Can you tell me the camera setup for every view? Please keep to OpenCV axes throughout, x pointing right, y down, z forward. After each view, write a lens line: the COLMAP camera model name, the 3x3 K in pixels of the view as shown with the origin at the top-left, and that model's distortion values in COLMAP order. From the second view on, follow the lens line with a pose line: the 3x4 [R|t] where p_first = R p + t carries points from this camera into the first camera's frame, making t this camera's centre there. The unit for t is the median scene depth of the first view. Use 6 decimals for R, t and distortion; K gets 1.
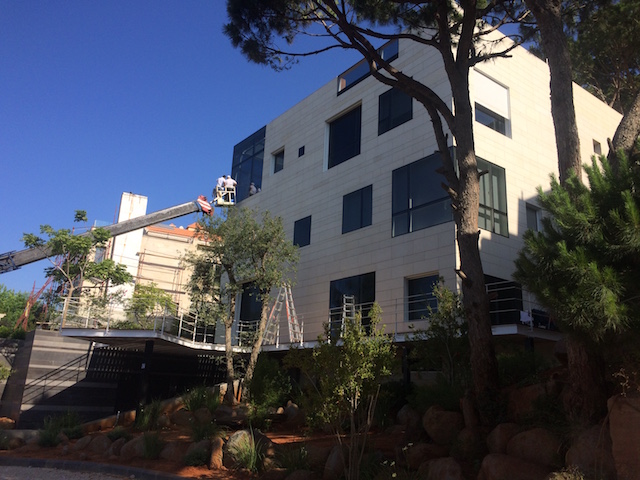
lens RADIAL K [[549.6, 0, 320.5], [0, 549.6, 240.3], [0, 0, 1]] dist [0.052994, -0.010030]
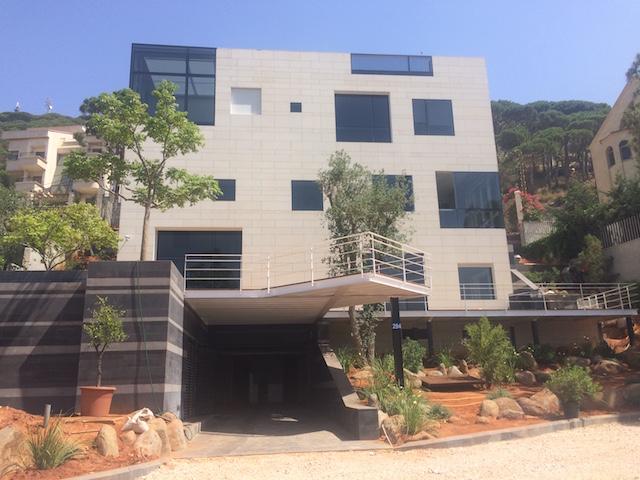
lens RADIAL K [[549.6, 0, 319.0], [0, 549.6, 238.5], [0, 0, 1]] dist [0.052994, -0.010030]
pose [[0.537864, 0.157867, 0.828119, -0.891452], [-0.199599, 0.978228, -0.056843, 0.122814], [-0.819062, -0.134717, 0.557663, 0.477372]]
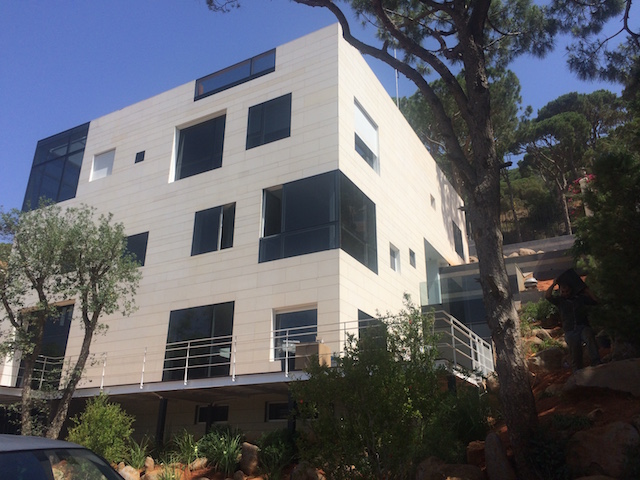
lens RADIAL K [[549.6, 0, 320.9], [0, 549.6, 239.9], [0, 0, 1]] dist [0.052994, -0.010030]
pose [[0.918135, 0.117081, 0.378577, -0.100974], [-0.082766, 0.990943, -0.105740, 0.037590], [-0.387528, 0.065751, 0.919510, 0.138814]]
